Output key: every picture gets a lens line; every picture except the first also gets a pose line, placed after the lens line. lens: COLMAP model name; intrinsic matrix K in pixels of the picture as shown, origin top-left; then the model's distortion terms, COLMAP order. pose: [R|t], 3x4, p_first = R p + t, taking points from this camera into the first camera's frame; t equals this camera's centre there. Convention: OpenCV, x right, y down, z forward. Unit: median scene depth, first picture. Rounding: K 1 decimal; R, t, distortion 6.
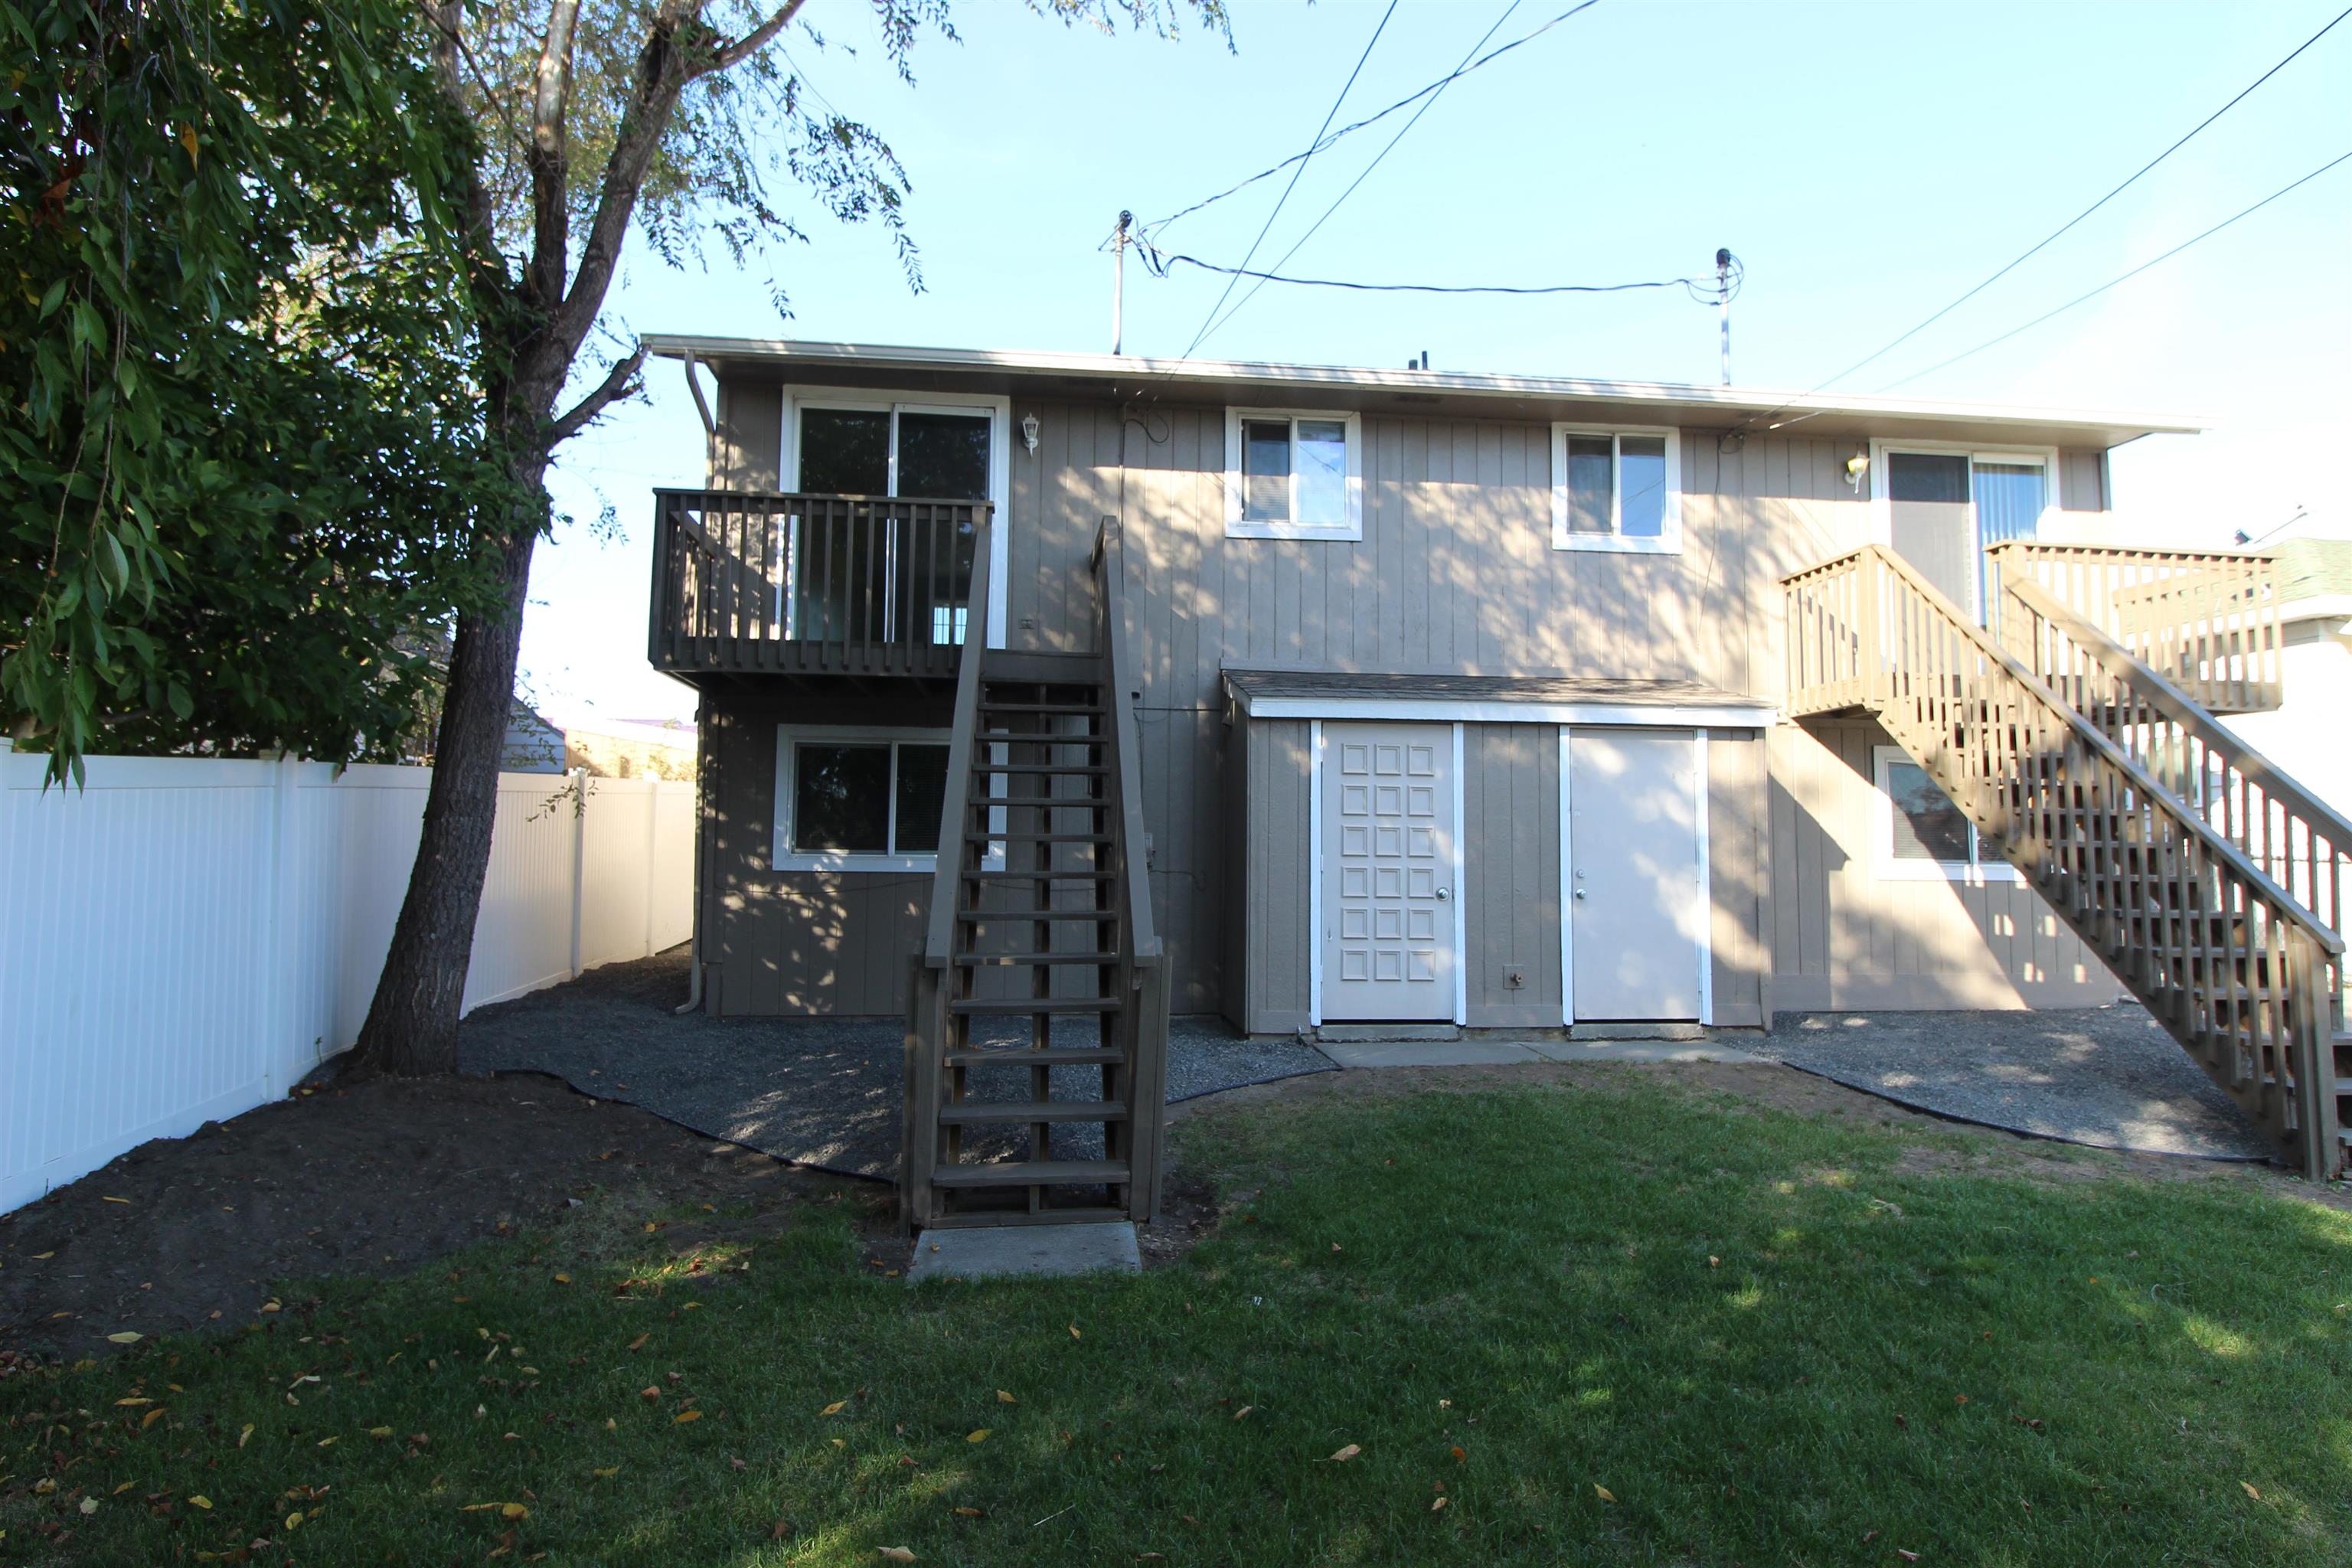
lens RADIAL K [[1332.4, 0, 1176.0], [0, 1332.4, 784.0], [0, 0, 1]] dist [0.003168, -0.000122]
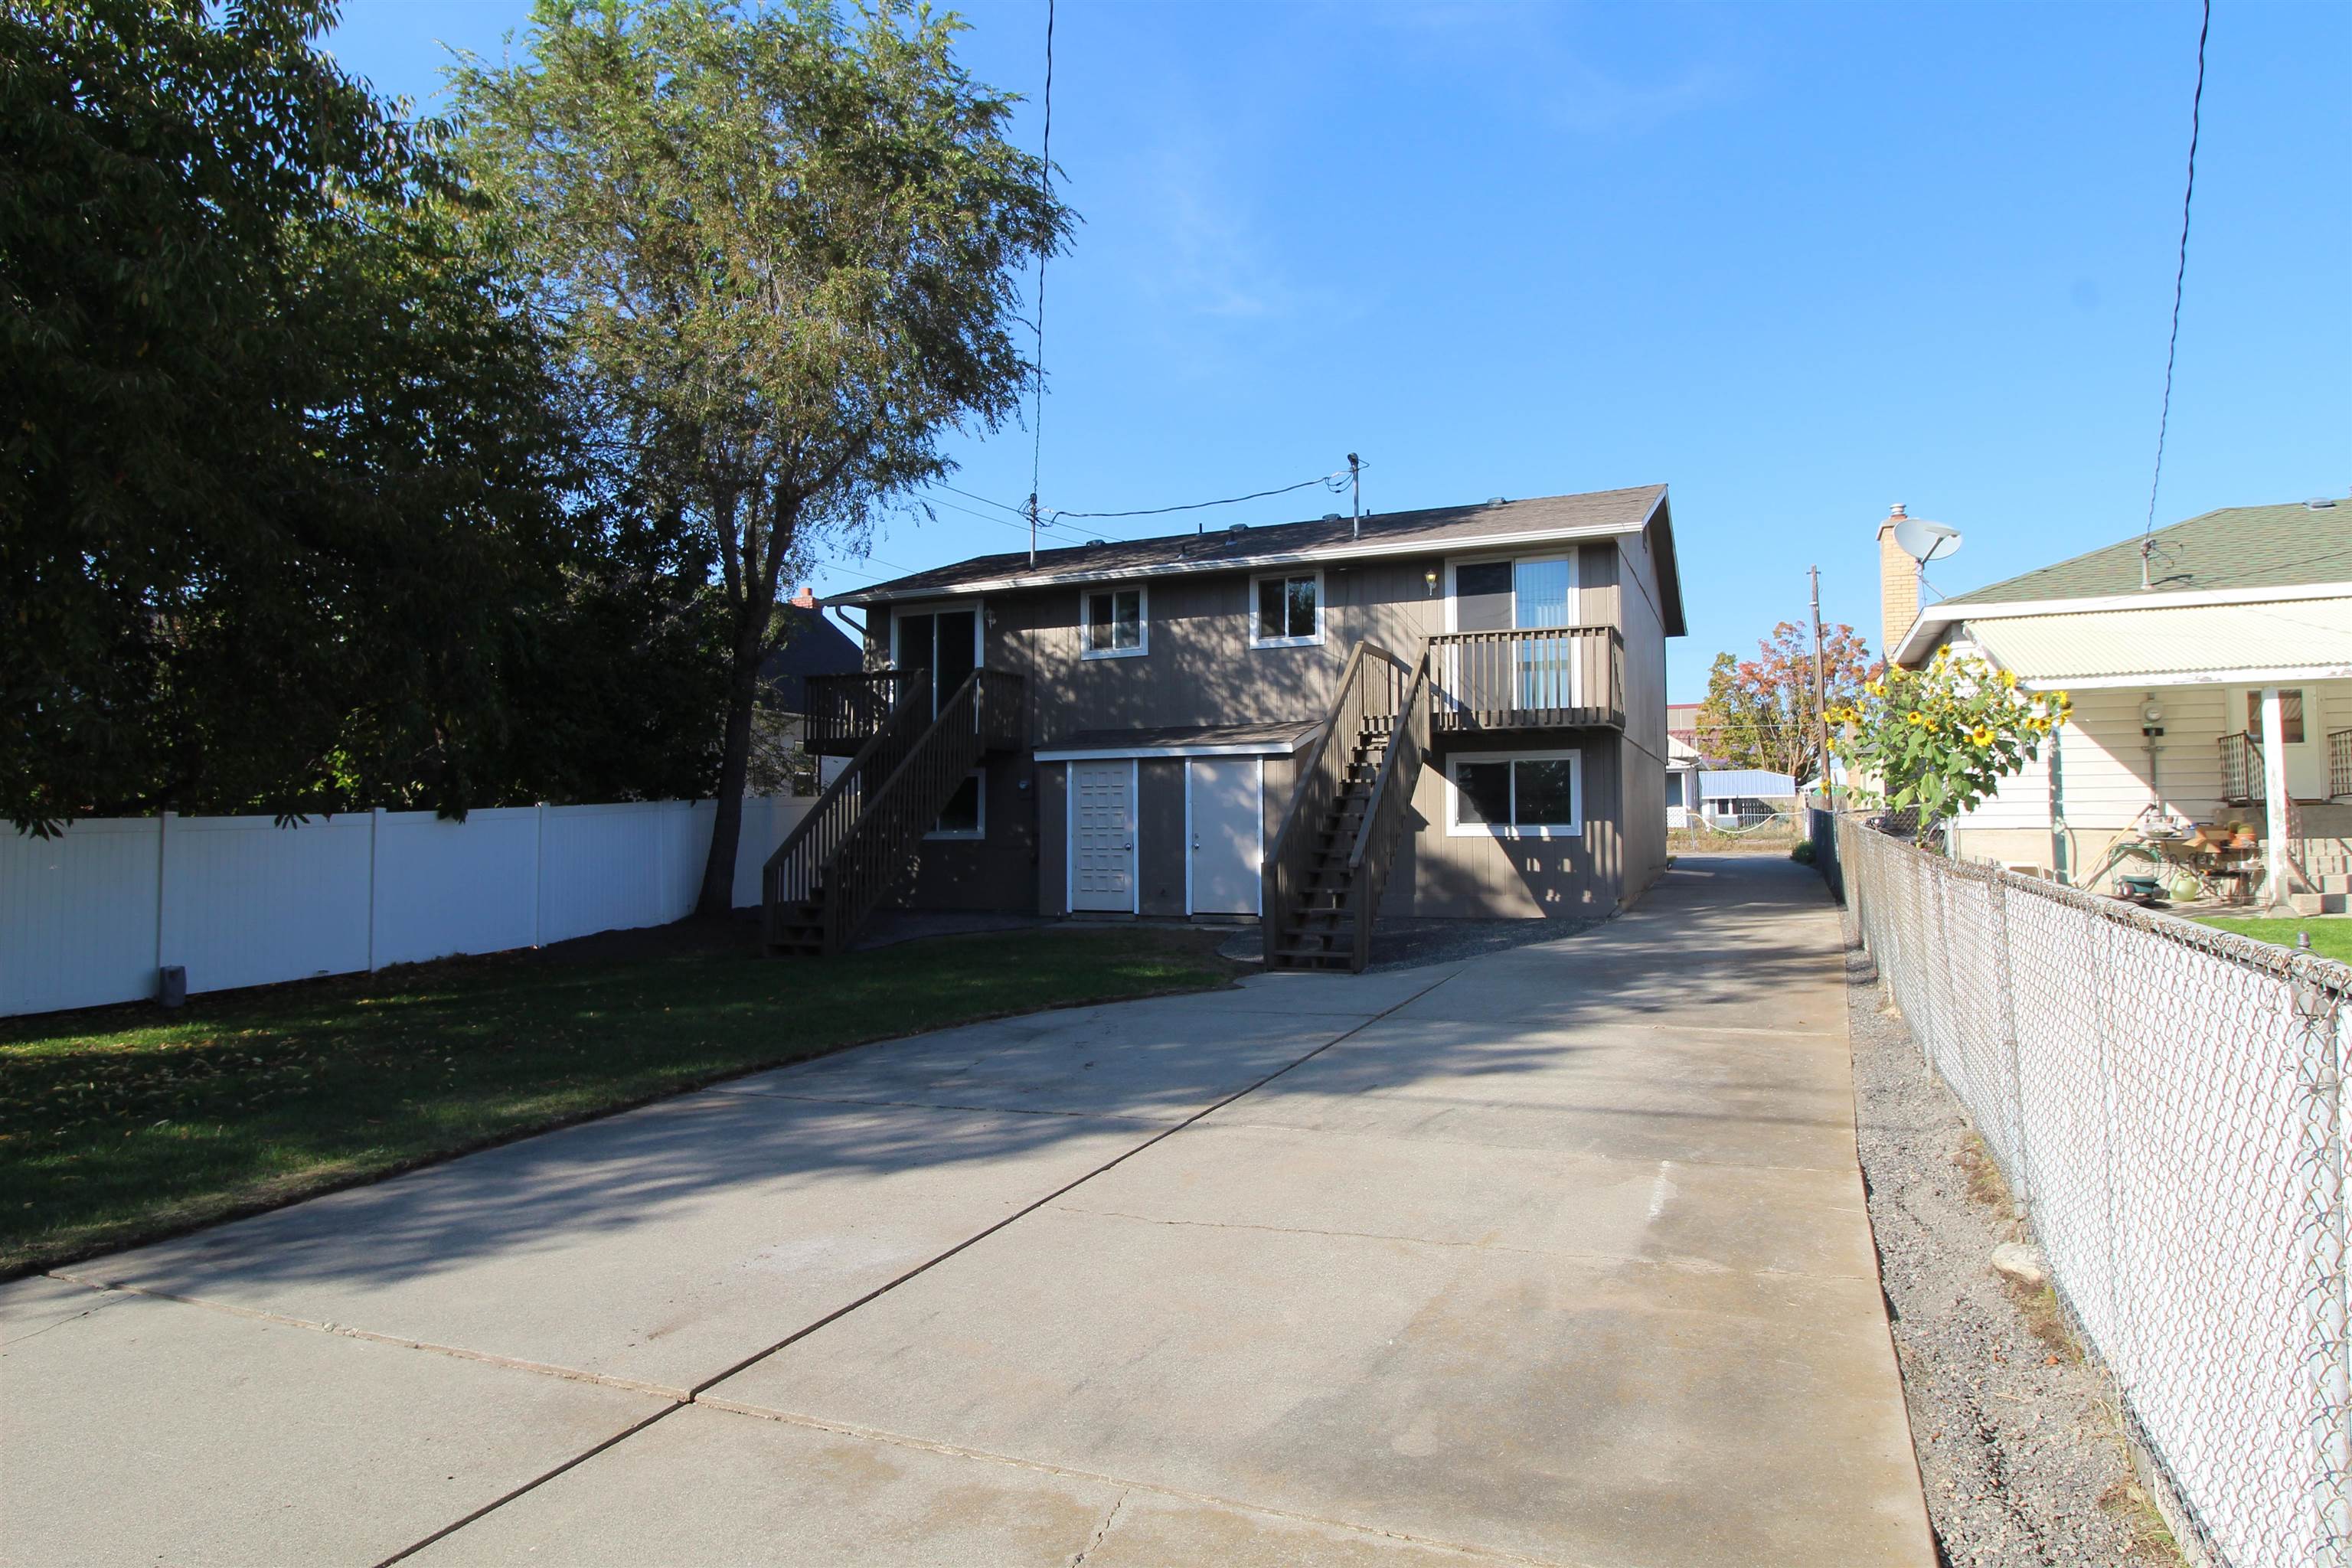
lens RADIAL K [[1350.7, 0, 1193.1], [0, 1350.7, 766.4], [0, 0, 1]] dist [0.008365, -0.012751]
pose [[0.868335, -0.039881, -0.494373, 1.091917], [0.043518, 0.999044, -0.004156, -0.019519], [0.494066, -0.017906, 0.869240, -0.573817]]
